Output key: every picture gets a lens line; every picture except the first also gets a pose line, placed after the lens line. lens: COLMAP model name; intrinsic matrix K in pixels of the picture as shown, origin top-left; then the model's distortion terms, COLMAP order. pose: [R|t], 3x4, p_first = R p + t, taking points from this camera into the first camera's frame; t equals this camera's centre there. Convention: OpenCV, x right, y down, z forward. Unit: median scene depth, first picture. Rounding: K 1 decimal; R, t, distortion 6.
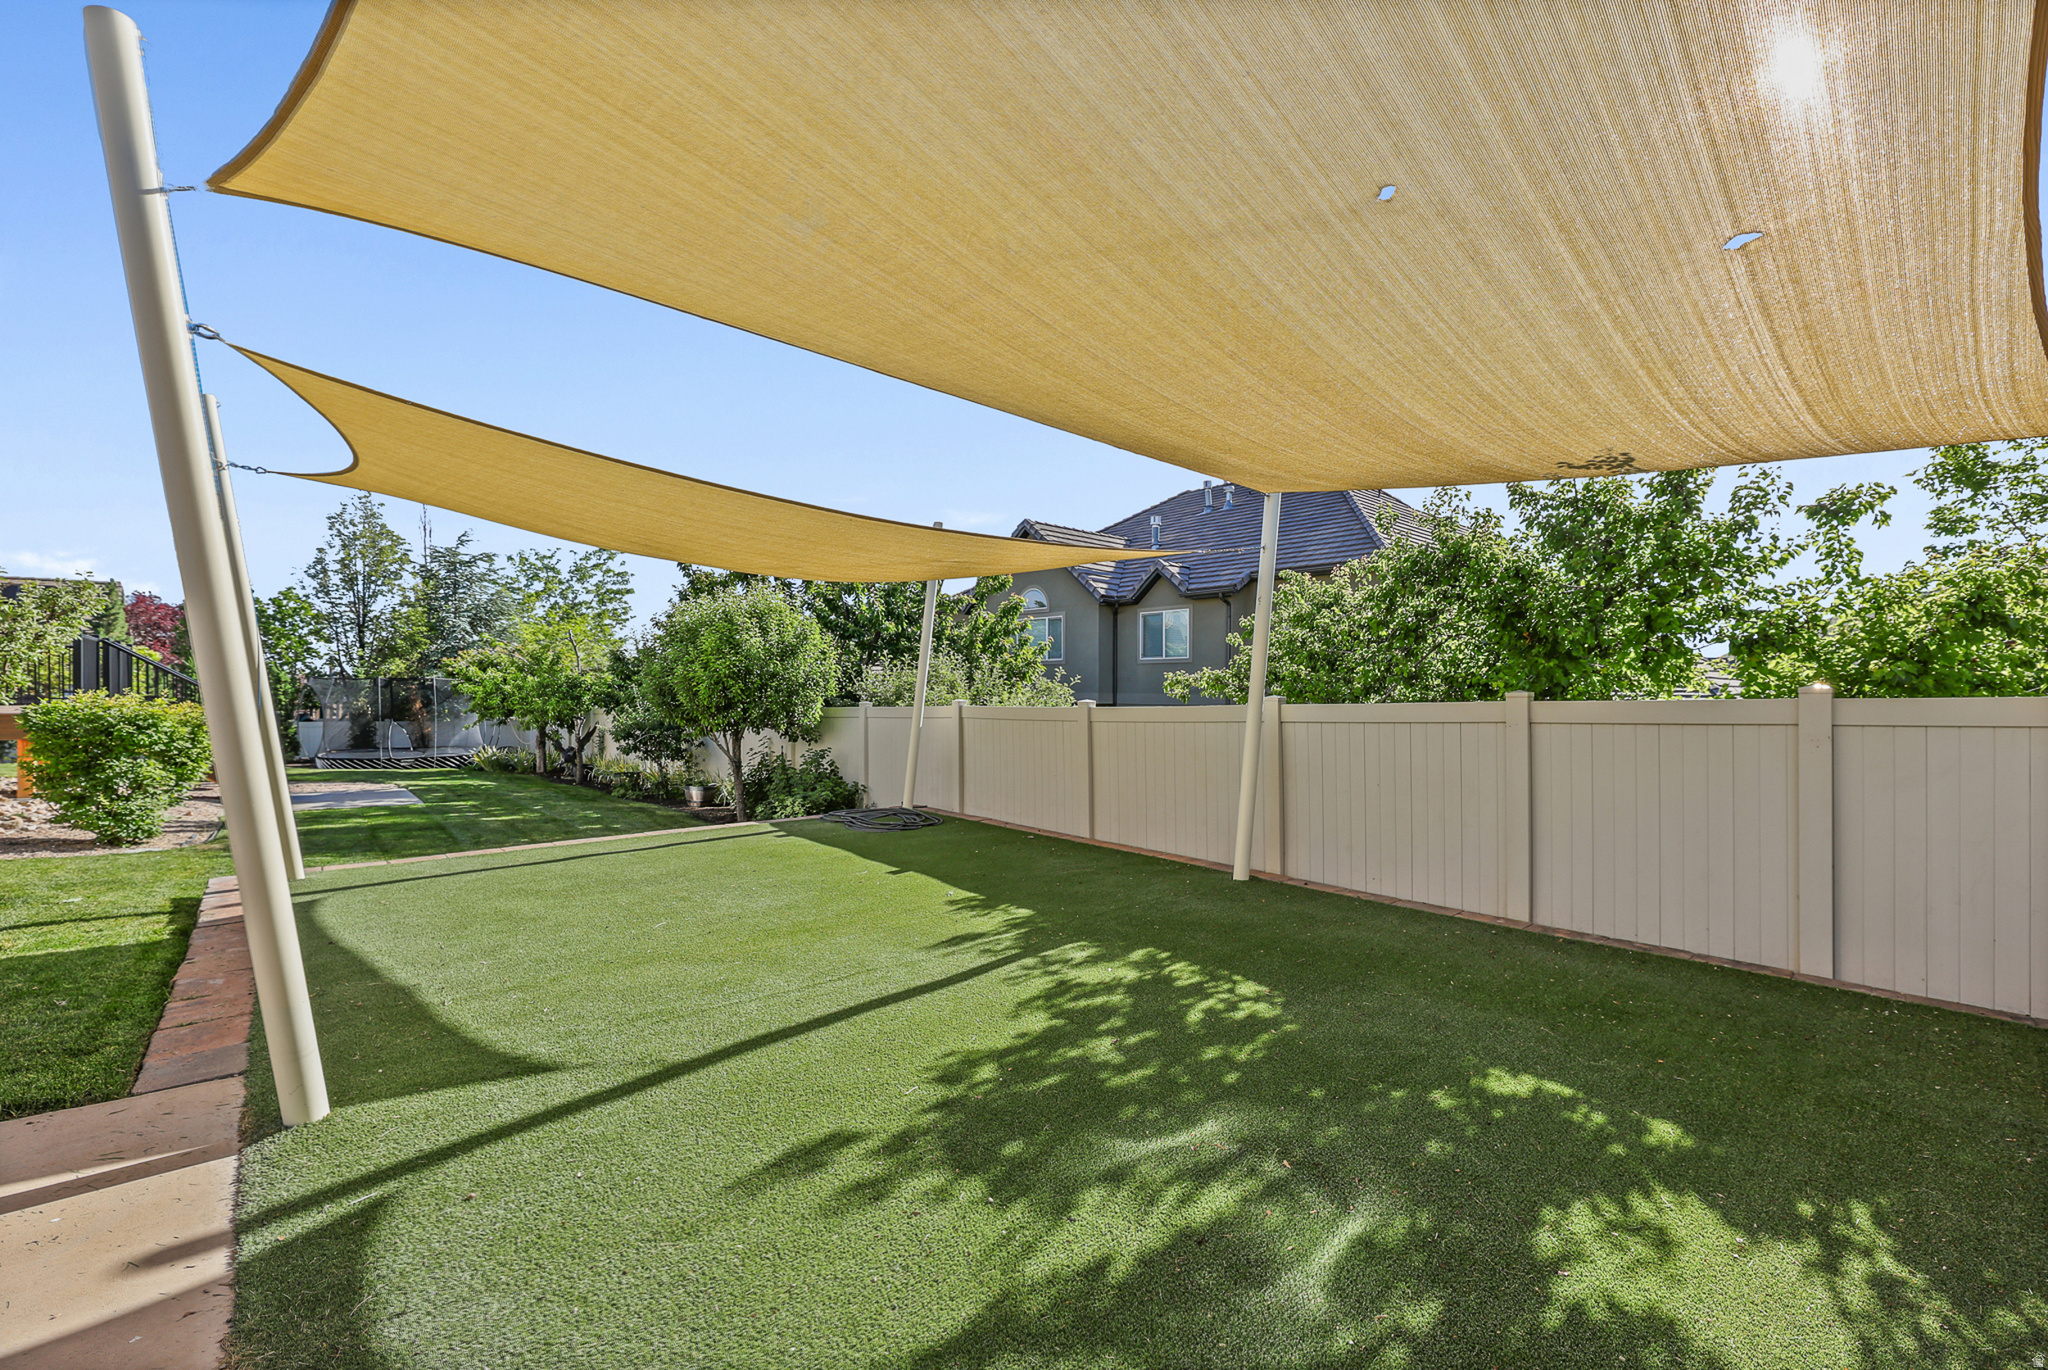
lens RADIAL K [[849.3, 0, 1017.2], [0, 849.3, 678.0], [0, 0, 1]] dist [-0.000993, -0.002874]
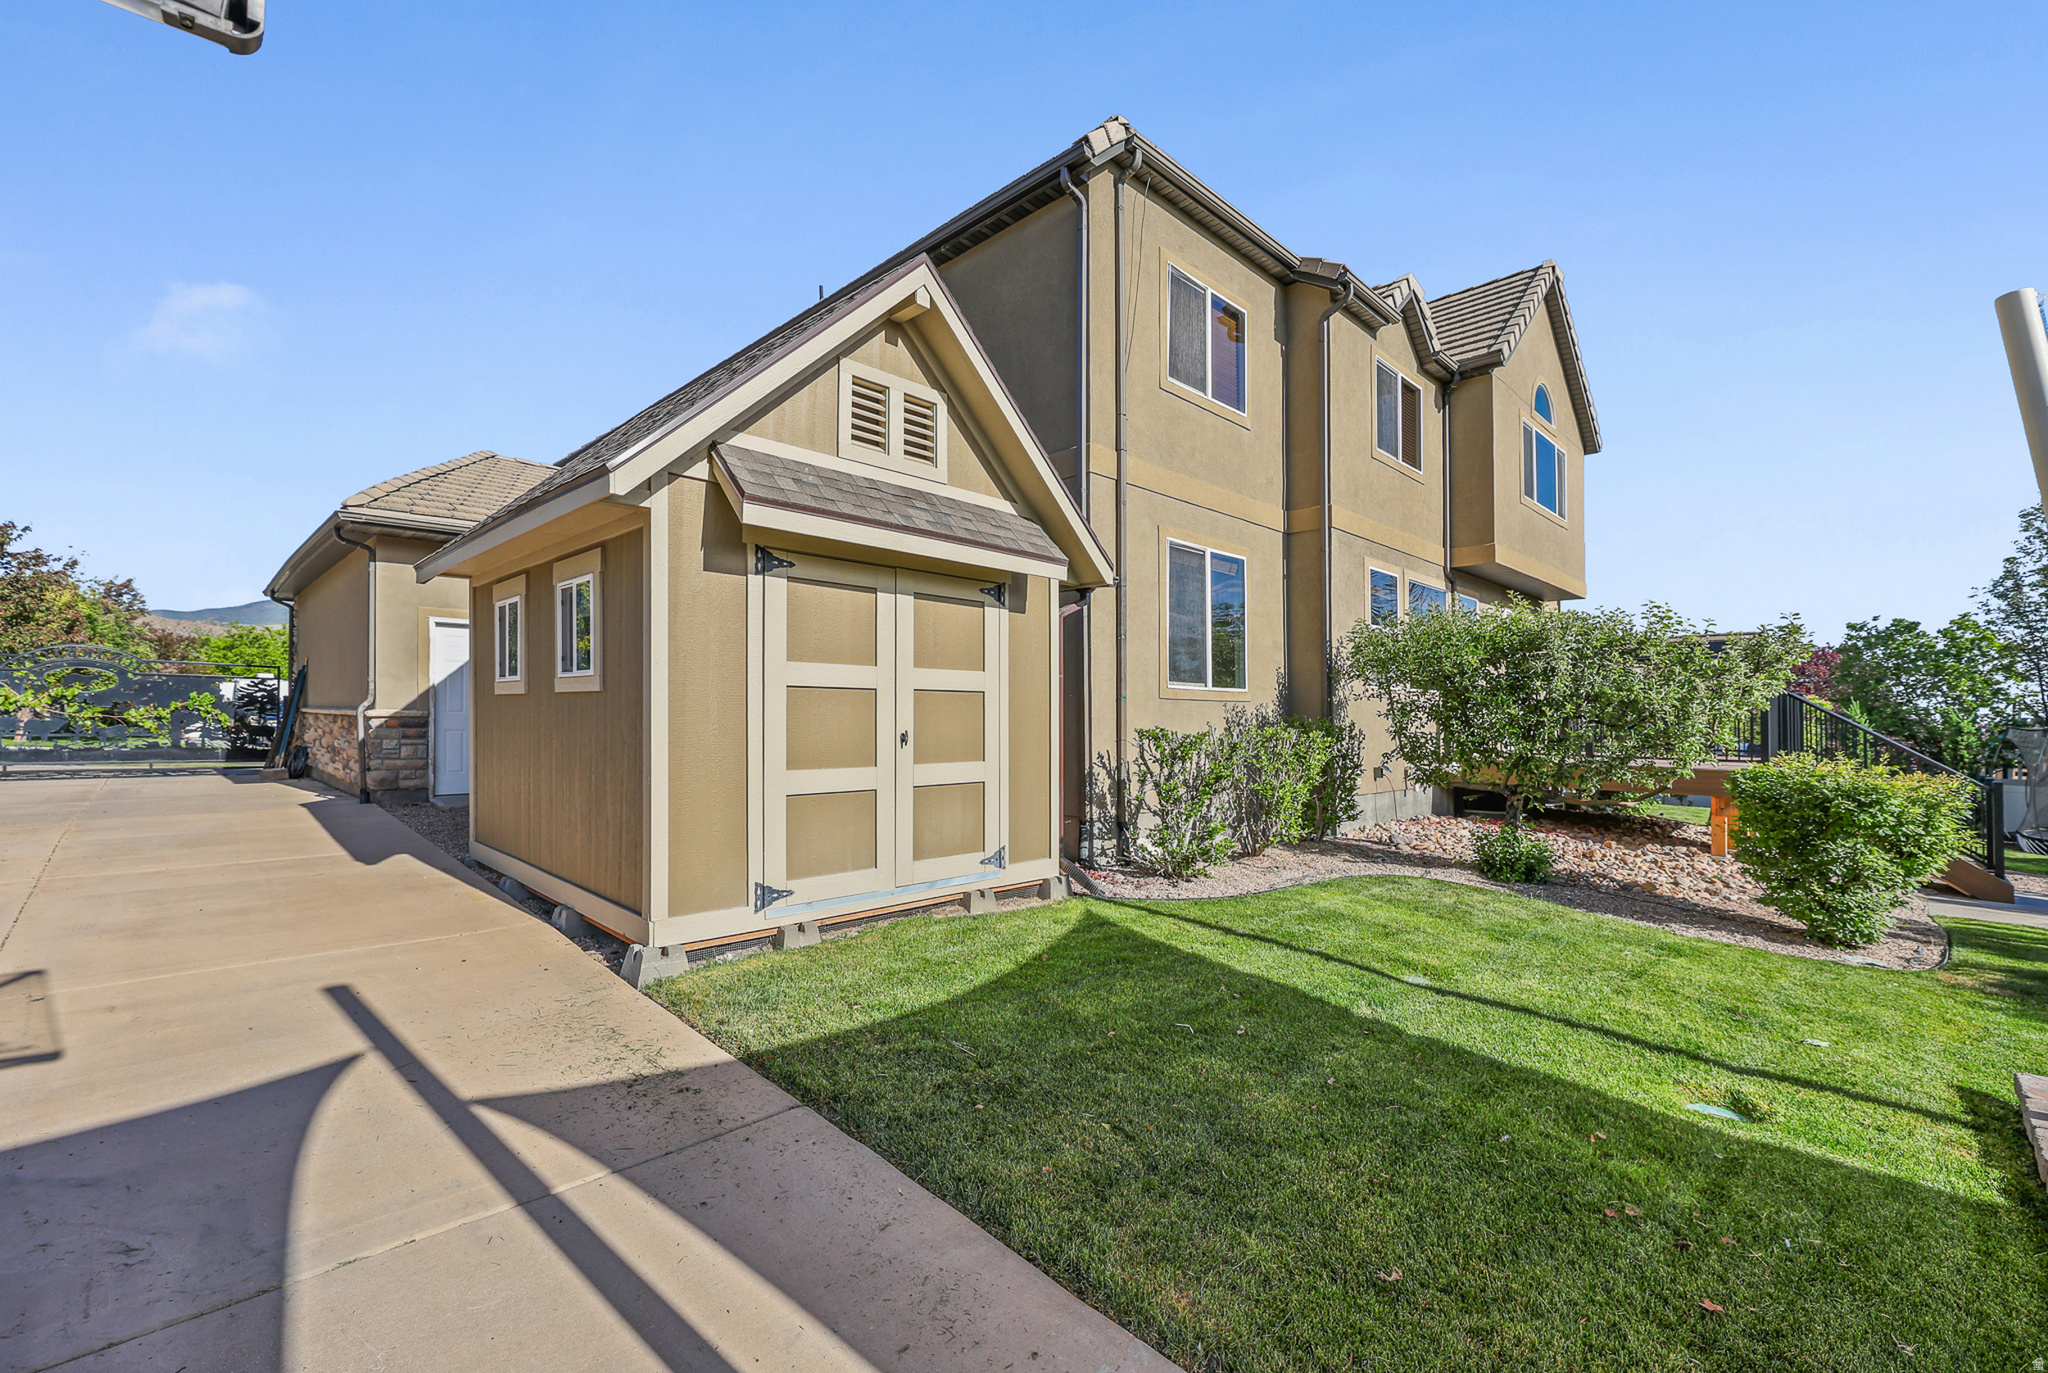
lens RADIAL K [[849.3, 0, 1010.4], [0, 849.3, 701.3], [0, 0, 1]] dist [-0.000993, -0.002874]
pose [[0.040909, -0.021283, -0.998936, -0.524750], [-0.000795, 0.999772, -0.021334, -0.035000], [0.999163, 0.001667, 0.040883, 0.333147]]
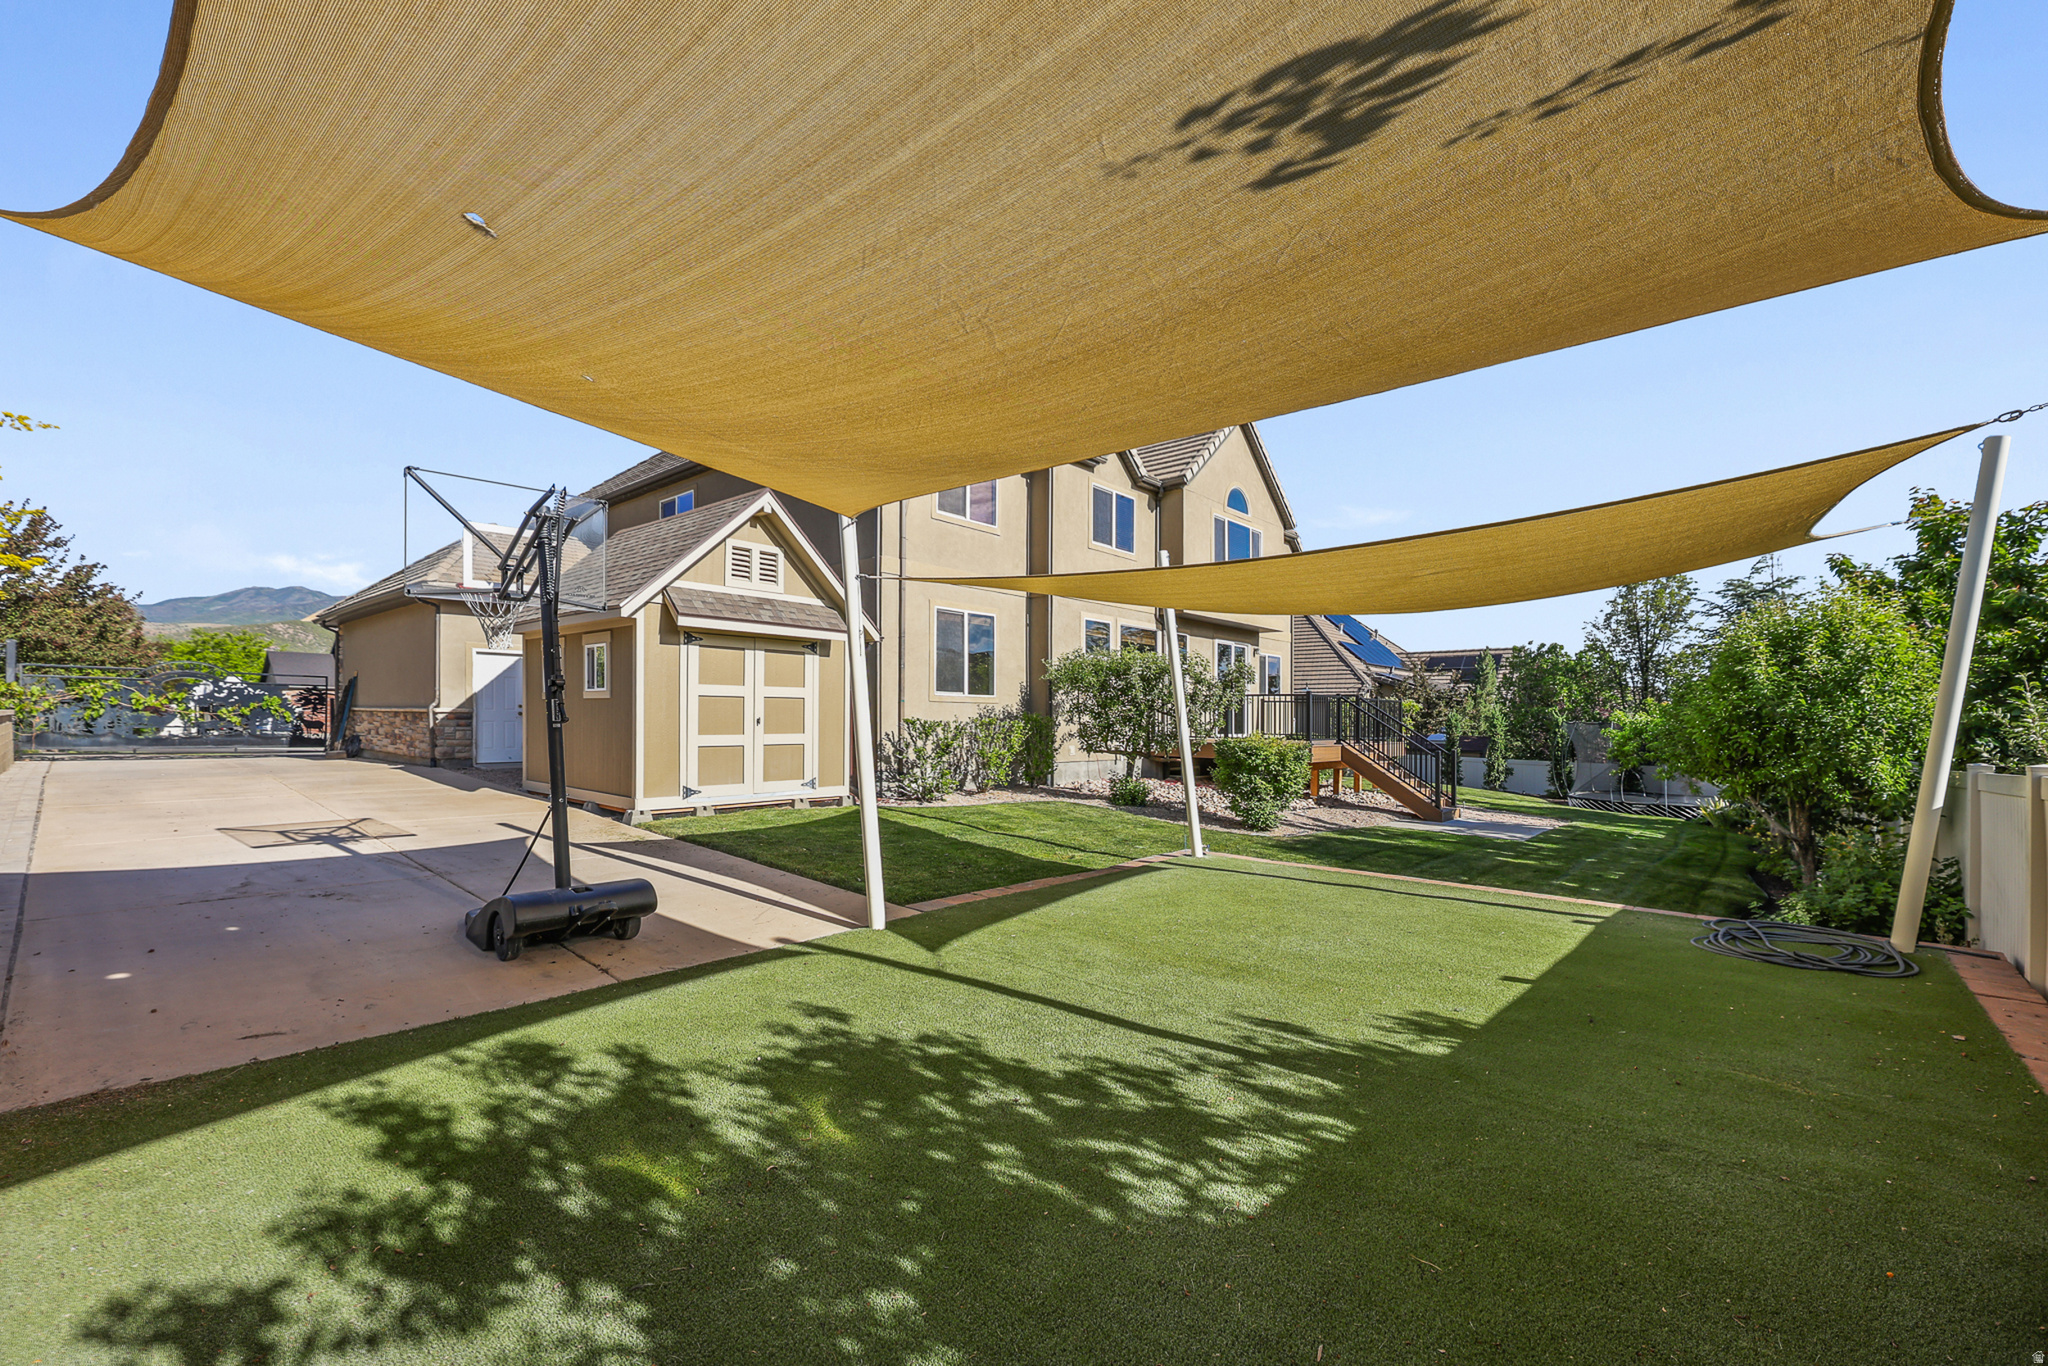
lens RADIAL K [[849.3, 0, 1007.2], [0, 849.3, 694.7], [0, 0, 1]] dist [-0.000993, -0.002874]
pose [[0.099657, -0.031413, -0.994526, 0.904993], [-0.000648, 0.999499, -0.031635, -0.003995], [0.995022, 0.003797, 0.099586, 0.736627]]
